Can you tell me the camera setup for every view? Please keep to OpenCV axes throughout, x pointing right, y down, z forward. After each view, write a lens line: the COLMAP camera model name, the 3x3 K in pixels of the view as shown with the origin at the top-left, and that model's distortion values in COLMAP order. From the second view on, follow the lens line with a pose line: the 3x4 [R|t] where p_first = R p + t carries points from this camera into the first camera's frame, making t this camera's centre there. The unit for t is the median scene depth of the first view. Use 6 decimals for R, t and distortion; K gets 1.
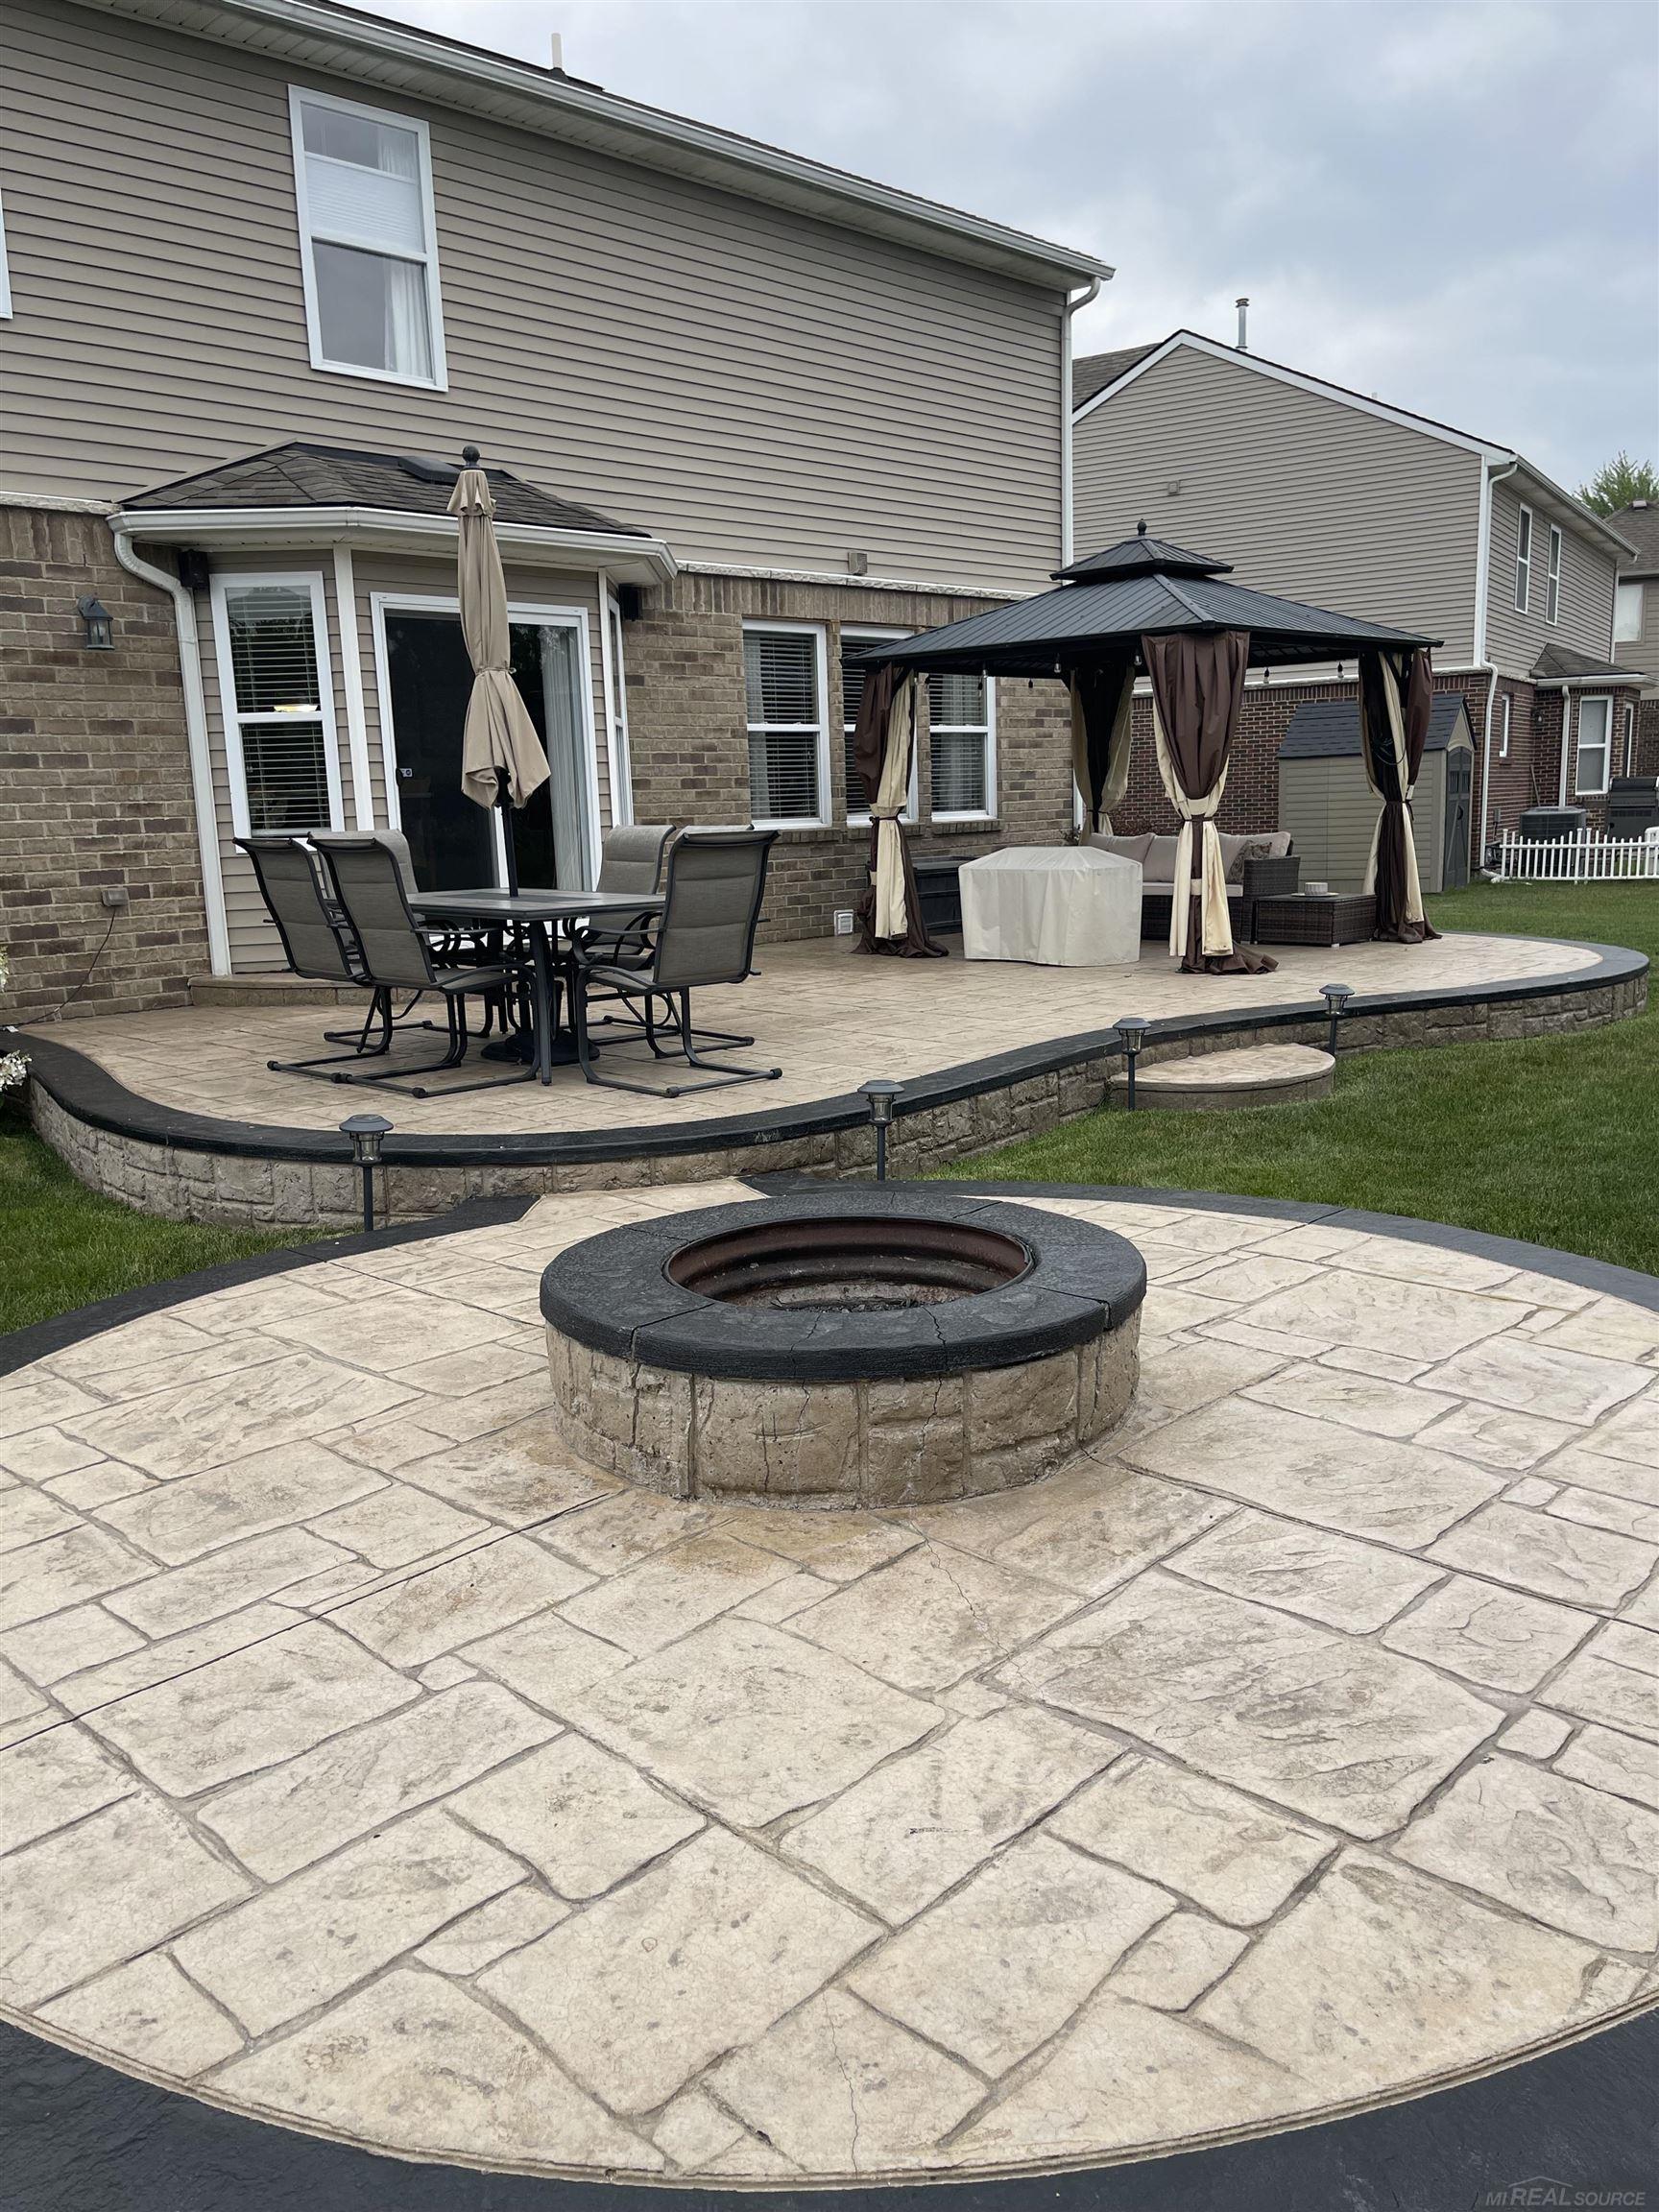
lens RADIAL K [[1695.2, 0, 827.9], [0, 1695.2, 1108.9], [0, 0, 1]] dist [0.024257, 0.006767]
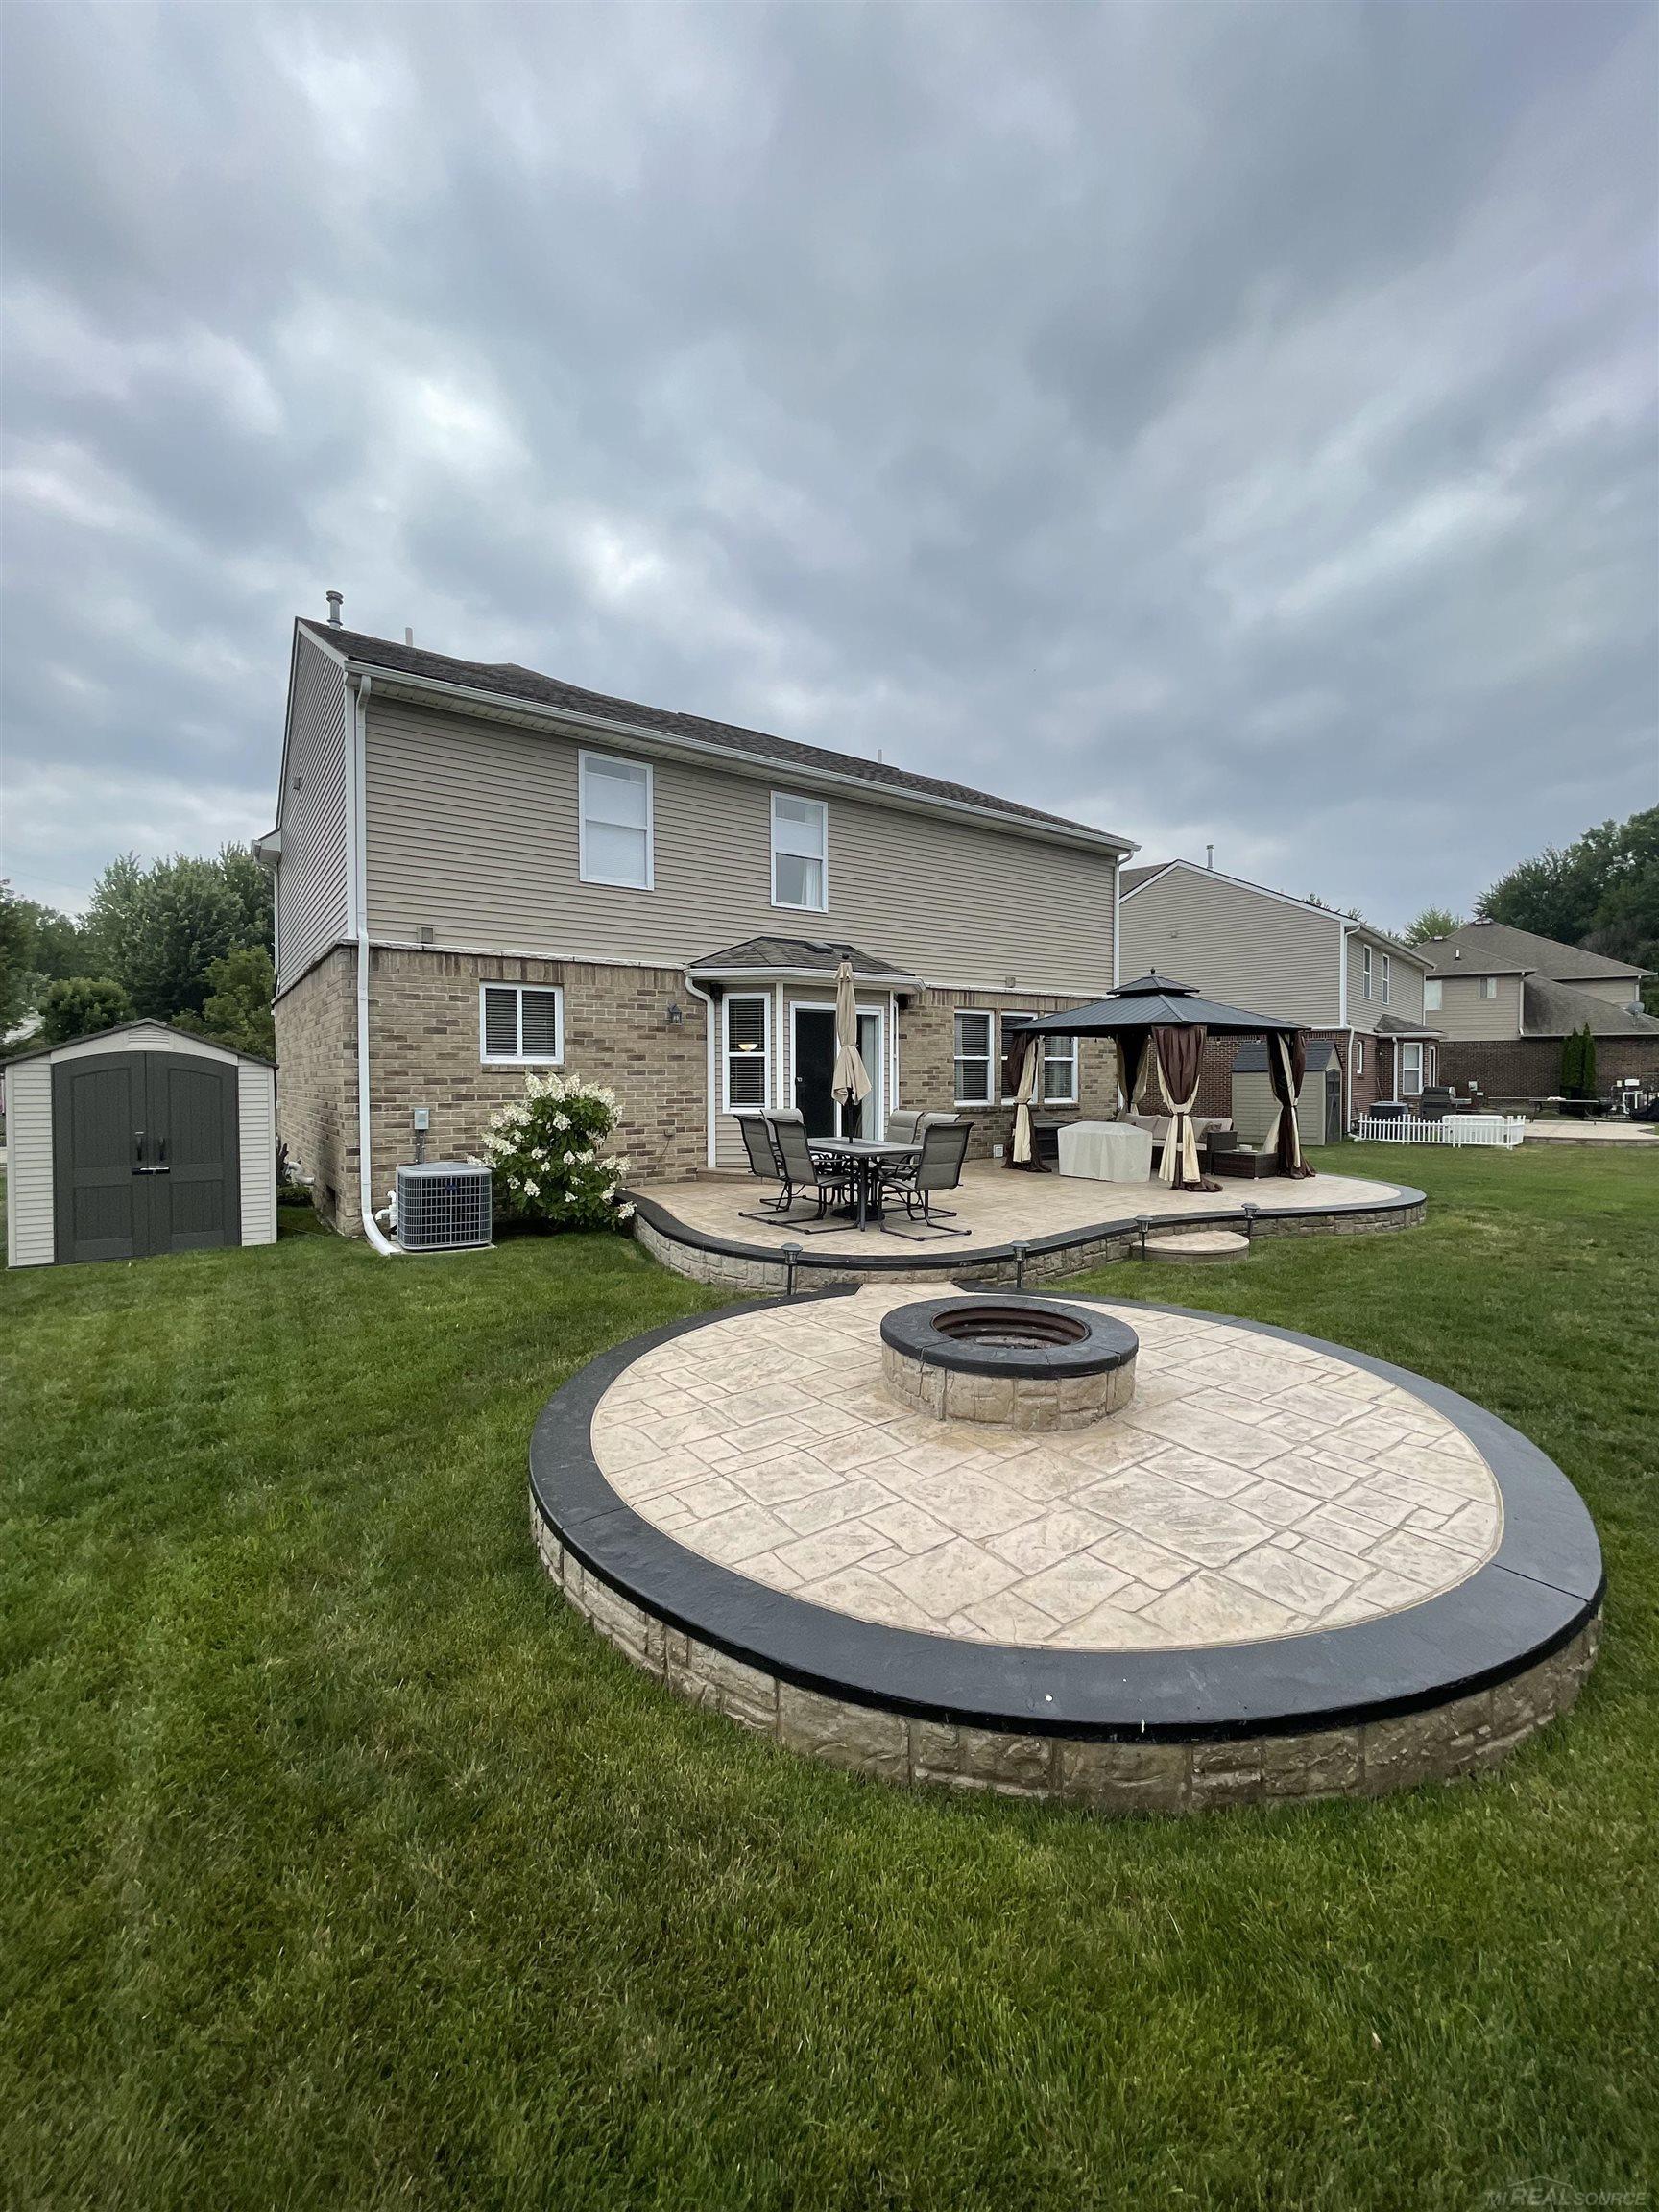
lens RADIAL K [[882.3, 0, 823.1], [0, 882.3, 1095.9], [0, 0, 1]] dist [0.000782, -0.000554]
pose [[0.982618, 0.032421, -0.182788, -0.013080], [-0.060115, 0.987148, -0.148071, -0.014926], [0.175638, 0.156486, 0.971938, -0.145052]]
